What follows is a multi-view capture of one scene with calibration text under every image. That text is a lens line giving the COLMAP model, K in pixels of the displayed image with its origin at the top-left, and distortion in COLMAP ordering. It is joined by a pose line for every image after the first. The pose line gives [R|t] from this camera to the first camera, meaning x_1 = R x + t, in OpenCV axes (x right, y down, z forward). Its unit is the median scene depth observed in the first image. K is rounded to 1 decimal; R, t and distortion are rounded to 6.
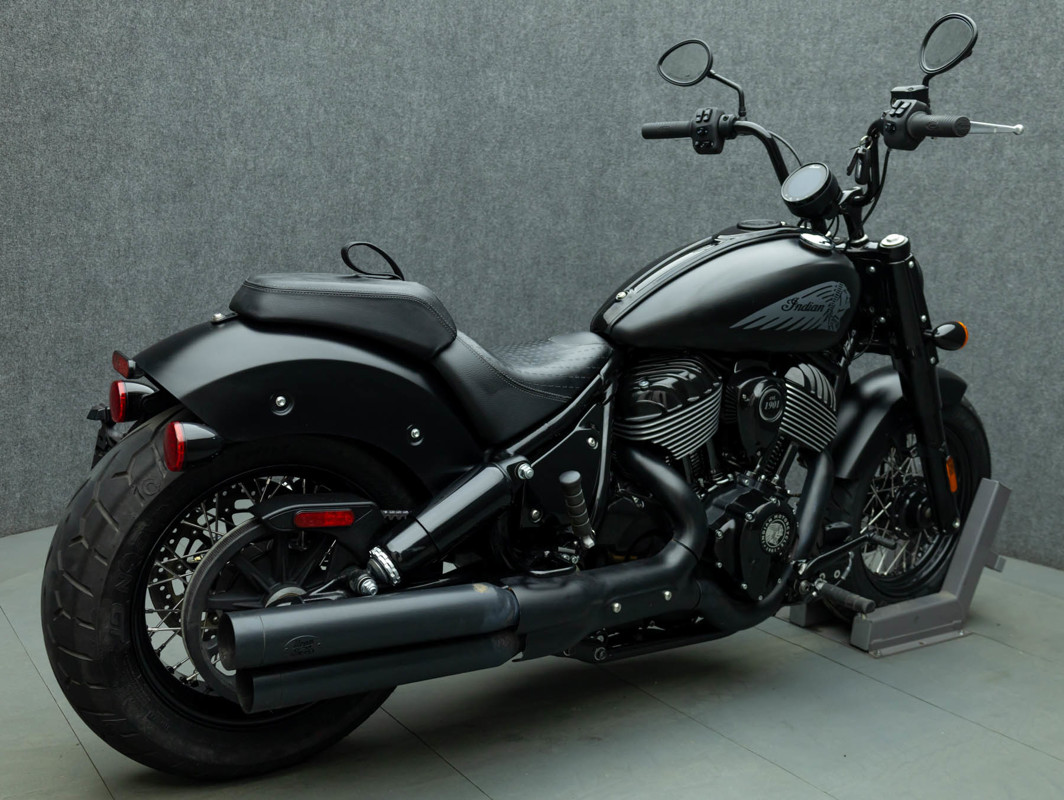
lens RADIAL K [[1096.5, 0, 544.7], [0, 1096.5, 402.2], [0, 0, 1]] dist [-0.010029, 0.000000]
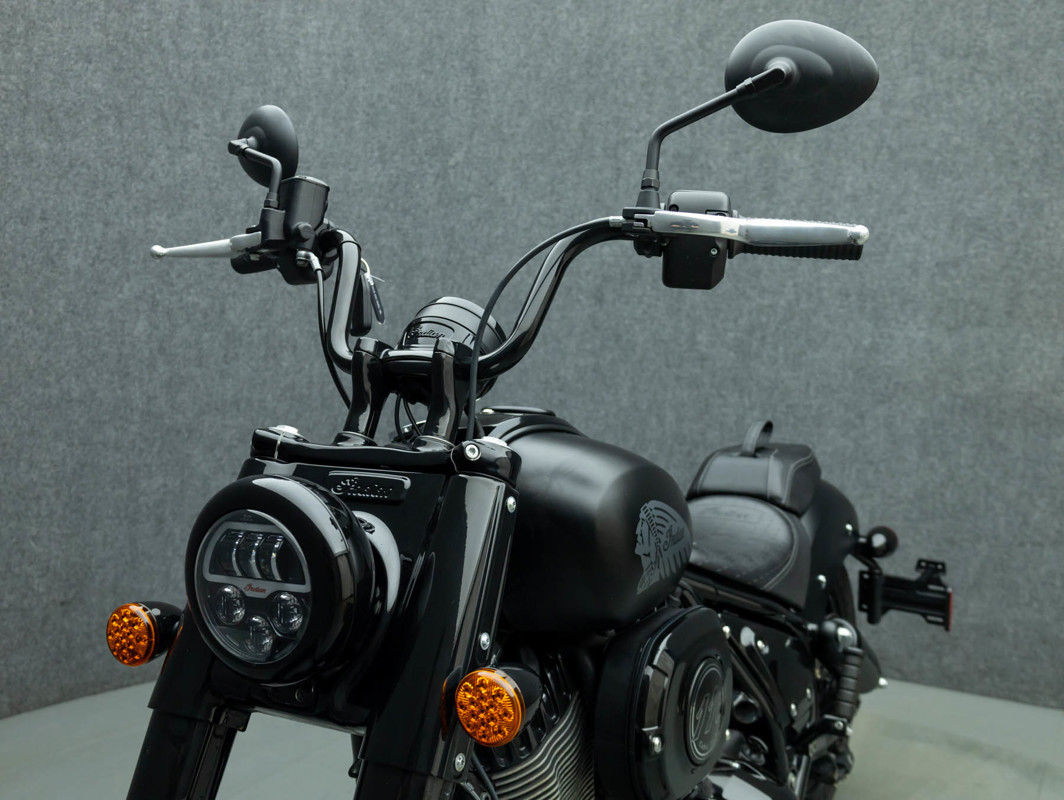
lens RADIAL K [[1123.8, 0, 537.4], [0, 1123.8, 394.7], [0, 0, 1]] dist [0.005625, 0.000000]
pose [[0.343893, -0.157071, 0.925779, -0.348978], [0.129324, 0.984438, 0.118984, -0.159582], [-0.930061, 0.078808, 0.358854, 0.465109]]
